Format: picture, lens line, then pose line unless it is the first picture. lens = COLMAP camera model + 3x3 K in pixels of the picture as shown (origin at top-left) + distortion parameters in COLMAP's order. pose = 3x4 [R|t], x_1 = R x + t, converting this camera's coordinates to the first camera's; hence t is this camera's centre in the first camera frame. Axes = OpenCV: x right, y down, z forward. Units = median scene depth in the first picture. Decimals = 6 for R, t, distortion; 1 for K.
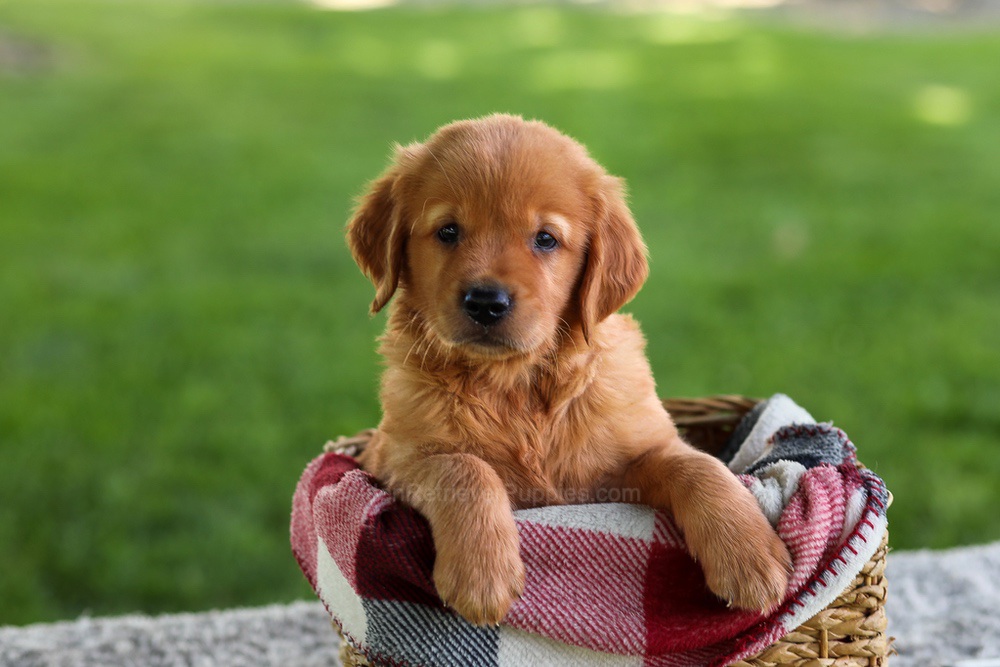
lens RADIAL K [[2936.0, 0, 476.9], [0, 2936.0, 326.8], [0, 0, 1]] dist [0.012308, 0.000000]
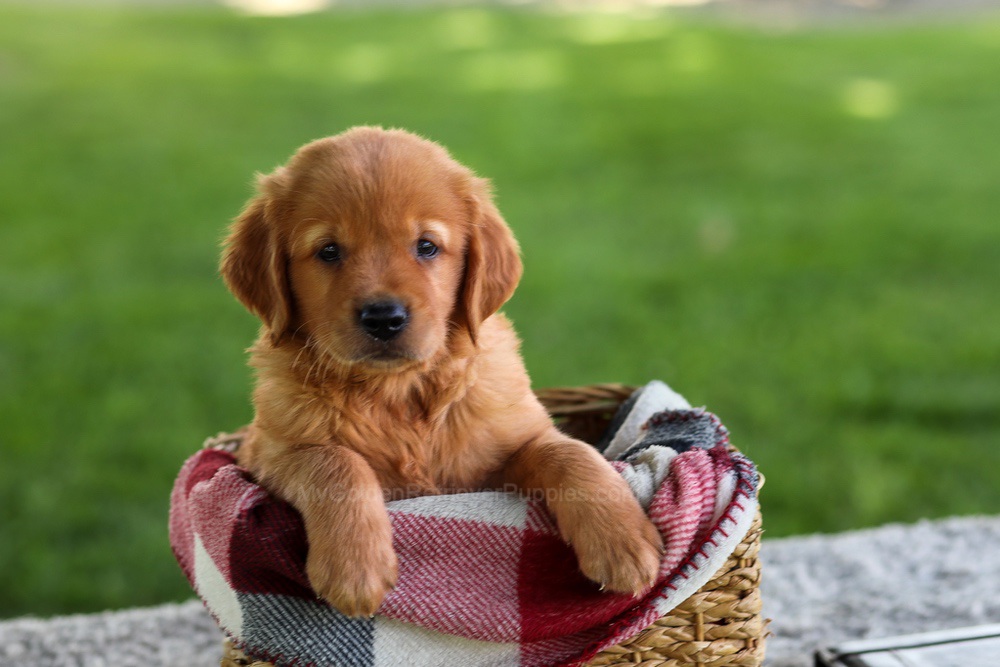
lens RADIAL K [[2936.0, 0, 499.9], [0, 2936.0, 326.3], [0, 0, 1]] dist [0.012308, 0.000000]
pose [[0.999406, -0.021973, 0.026559, 0.026017], [0.022010, 0.999757, -0.001074, 0.004582], [-0.026529, 0.001658, 0.999647, -0.005253]]
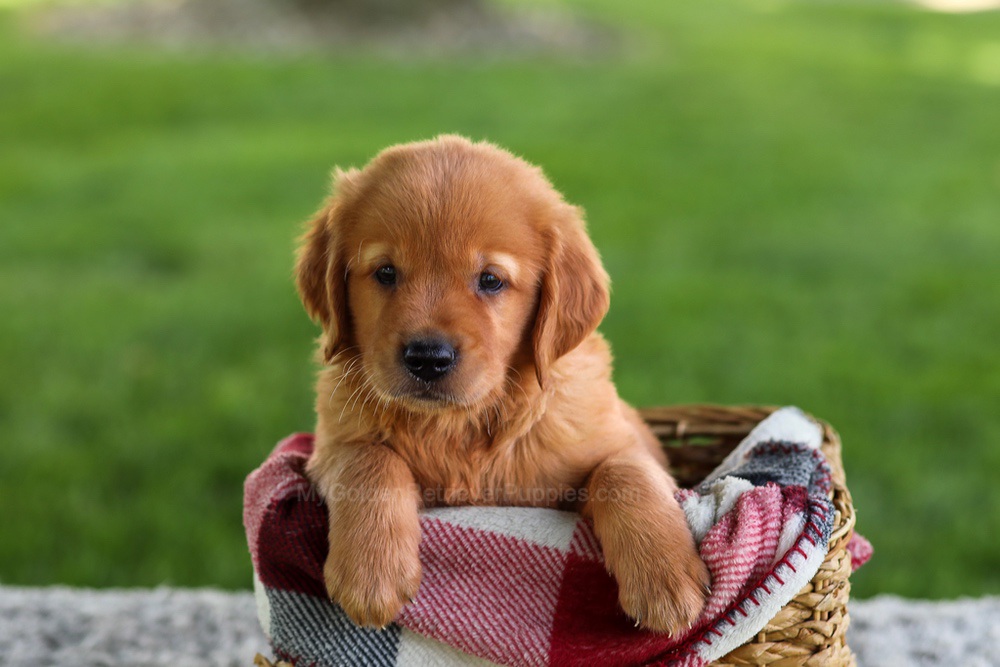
lens RADIAL K [[2936.0, 0, 501.4], [0, 2936.0, 332.1], [0, 0, 1]] dist [0.012308, 0.000000]
pose [[0.975144, 0.067286, -0.211110, 0.231055], [-0.066896, 0.997719, 0.008996, -0.003388], [0.211234, 0.005350, 0.977421, 0.086192]]
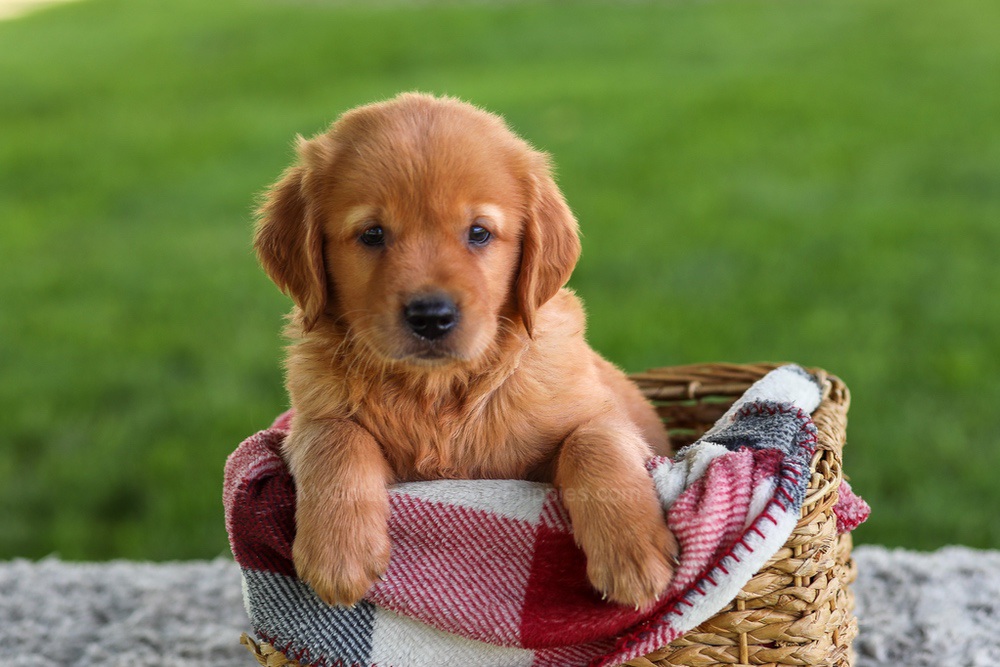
lens RADIAL K [[2936.0, 0, 509.1], [0, 2936.0, 338.9], [0, 0, 1]] dist [0.012308, 0.000000]
pose [[0.953131, 0.038951, -0.300041, 0.323292], [-0.028394, 0.998817, 0.039466, -0.020271], [0.301223, -0.029097, 0.953110, 0.128928]]
